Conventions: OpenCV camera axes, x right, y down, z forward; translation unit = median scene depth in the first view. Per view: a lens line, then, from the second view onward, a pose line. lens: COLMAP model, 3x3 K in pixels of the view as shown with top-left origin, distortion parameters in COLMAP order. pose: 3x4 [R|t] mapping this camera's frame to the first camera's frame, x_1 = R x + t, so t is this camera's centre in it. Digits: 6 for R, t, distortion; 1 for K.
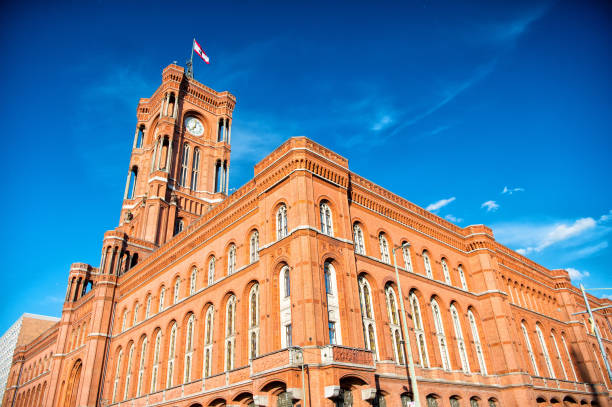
lens RADIAL K [[445.8, 0, 309.1], [0, 445.8, 181.8], [0, 0, 1]] dist [-0.037047, -0.000654]
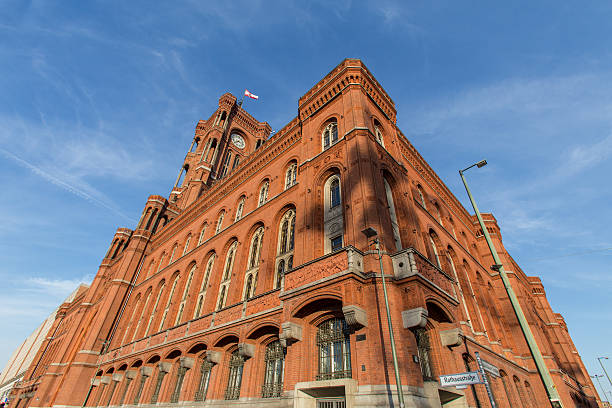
lens RADIAL K [[284.9, 0, 308.5], [0, 284.9, 200.1], [0, 0, 1]] dist [0.002804, 0.000593]
pose [[0.993562, 0.113145, 0.005651, -0.066549], [-0.111736, 0.986973, -0.115758, 0.207847], [-0.018675, 0.114382, 0.993261, 0.326144]]
